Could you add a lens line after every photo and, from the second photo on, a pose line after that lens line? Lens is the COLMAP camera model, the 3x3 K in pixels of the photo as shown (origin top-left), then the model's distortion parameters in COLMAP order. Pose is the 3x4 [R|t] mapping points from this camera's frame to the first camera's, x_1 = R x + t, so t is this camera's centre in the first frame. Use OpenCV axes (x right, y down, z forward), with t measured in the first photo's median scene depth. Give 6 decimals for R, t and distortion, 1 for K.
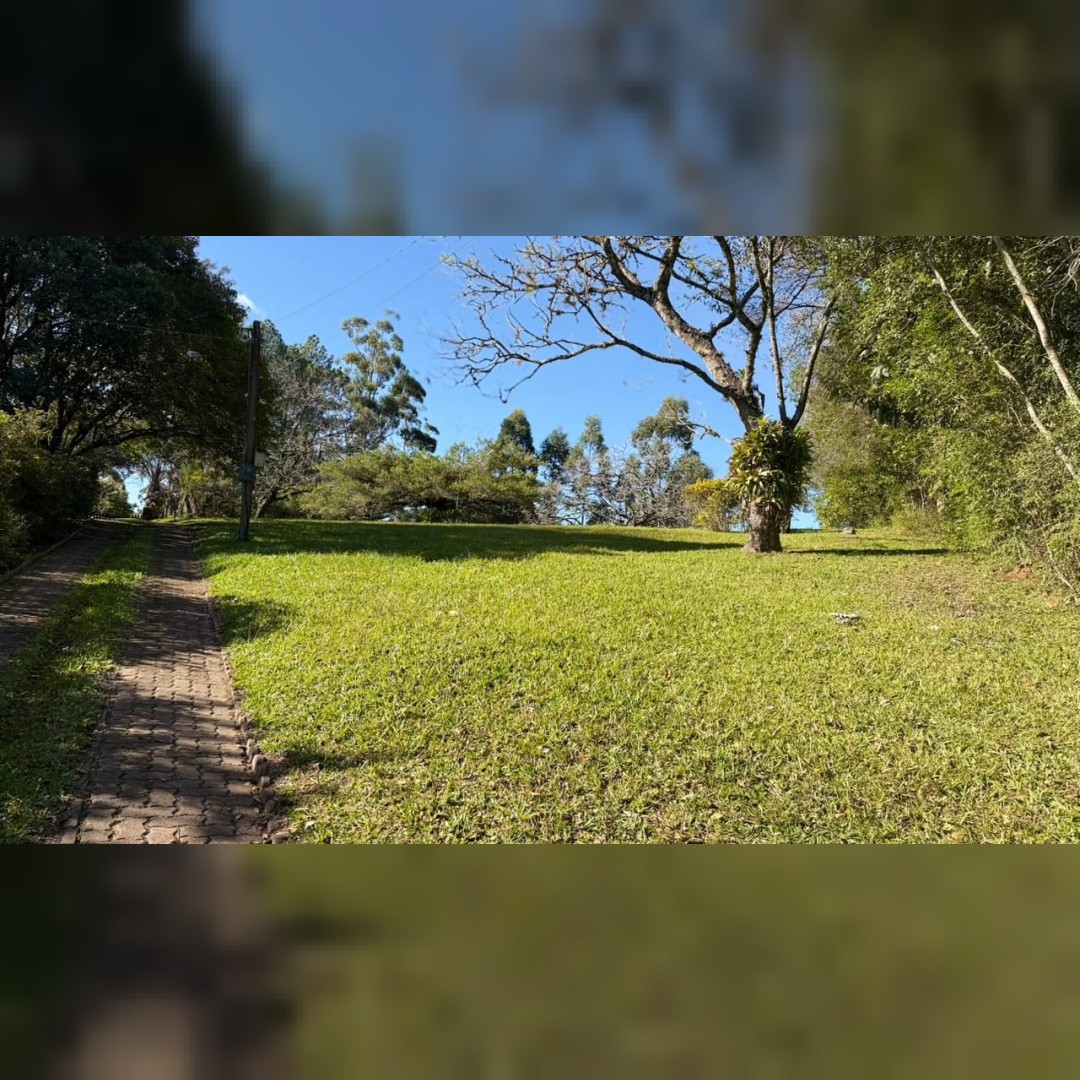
lens RADIAL K [[744.1, 0, 538.8], [0, 744.1, 552.6], [0, 0, 1]] dist [0.136445, -0.210689]
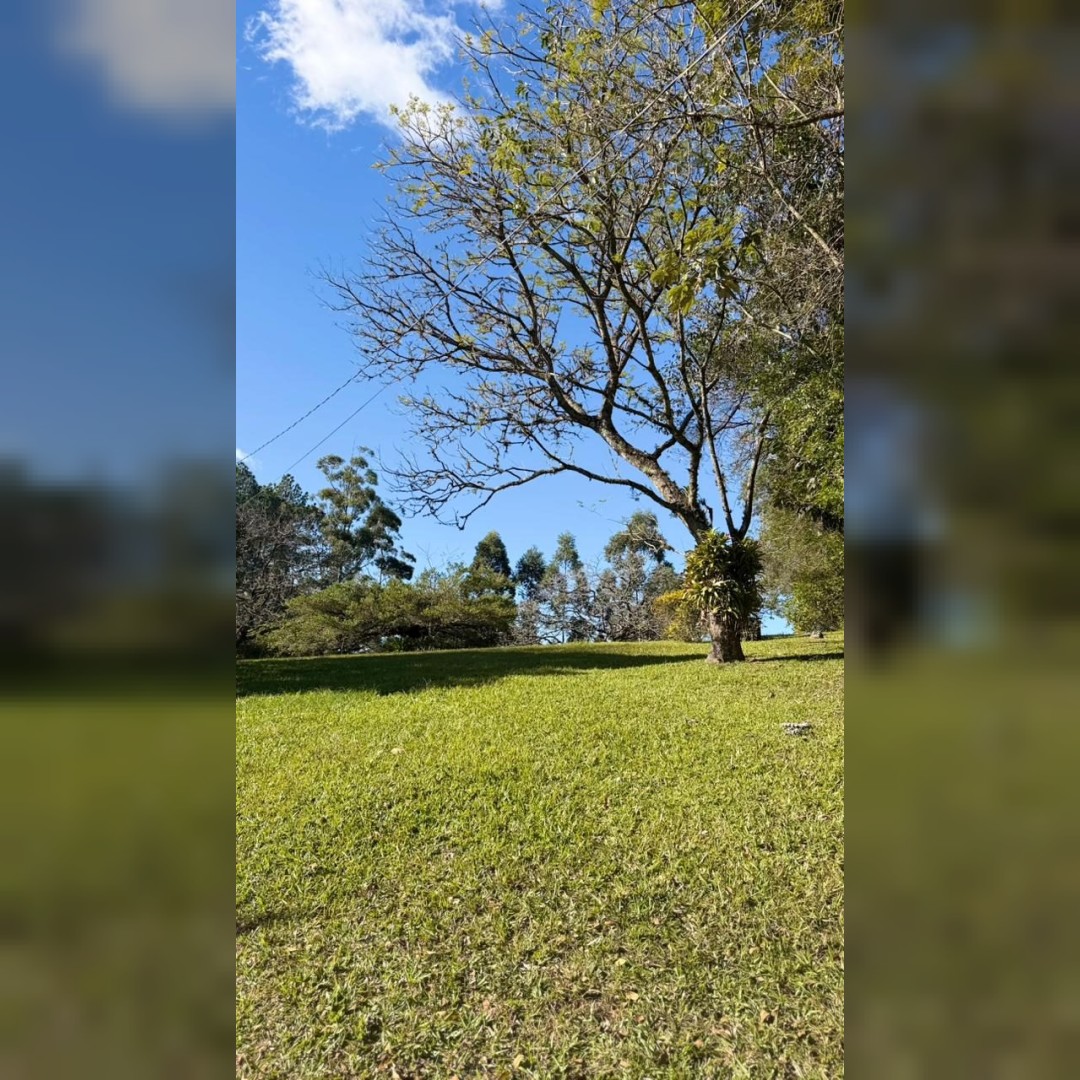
lens RADIAL K [[747.9, 0, 542.6], [0, 747.9, 541.2], [0, 0, 1]] dist [0.133832, -0.208827]
pose [[0.997579, -0.059903, 0.035324, 0.027401], [0.065114, 0.982946, -0.171980, -0.001749], [-0.024419, 0.173863, 0.984467, -0.004601]]
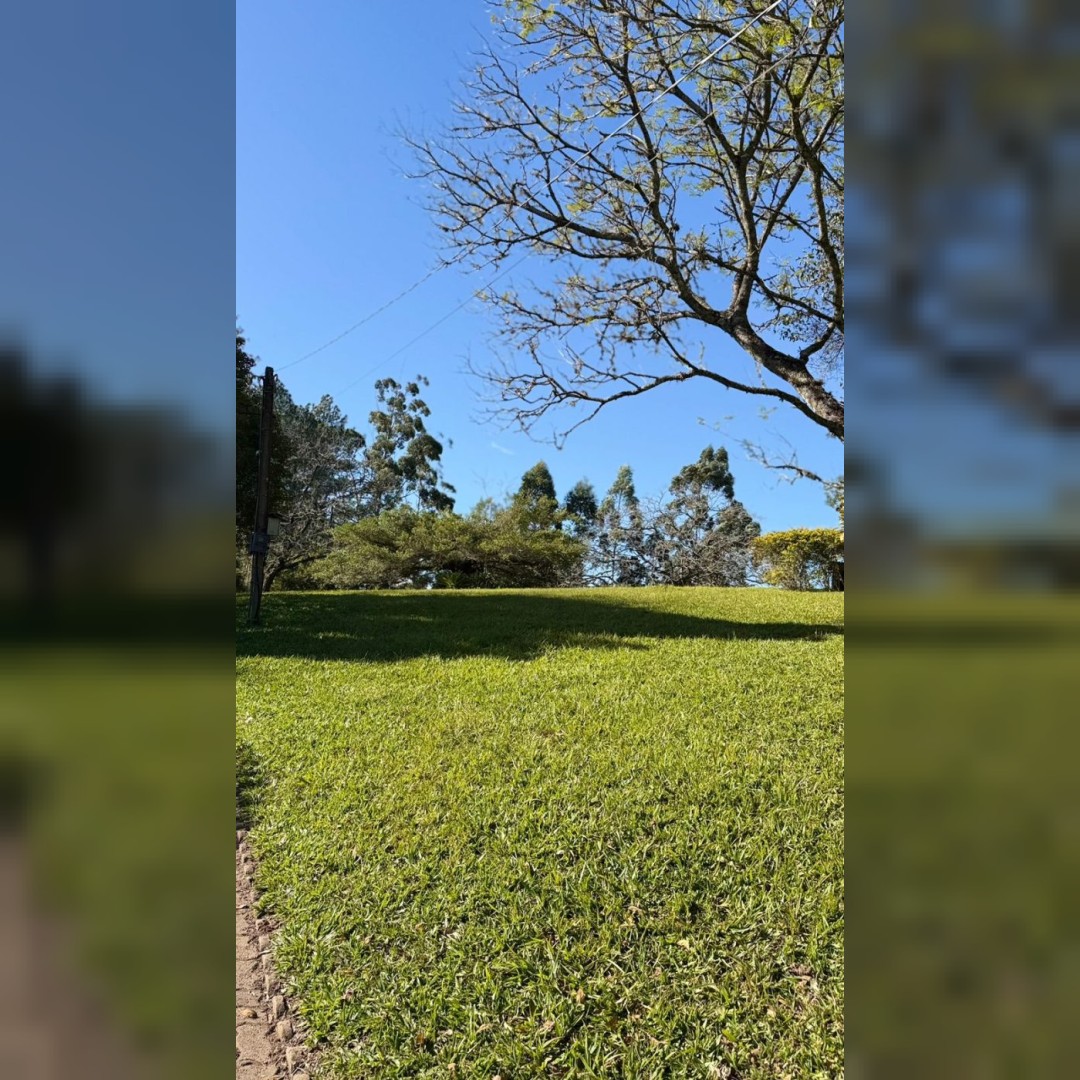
lens RADIAL K [[793.9, 0, 538.1], [0, 793.9, 534.8], [0, 0, 1]] dist [0.157140, -0.300990]
pose [[0.999107, -0.034370, -0.024580, -0.051828], [0.031781, 0.994591, -0.098884, -0.015694], [0.027846, 0.098015, 0.994795, 0.113959]]
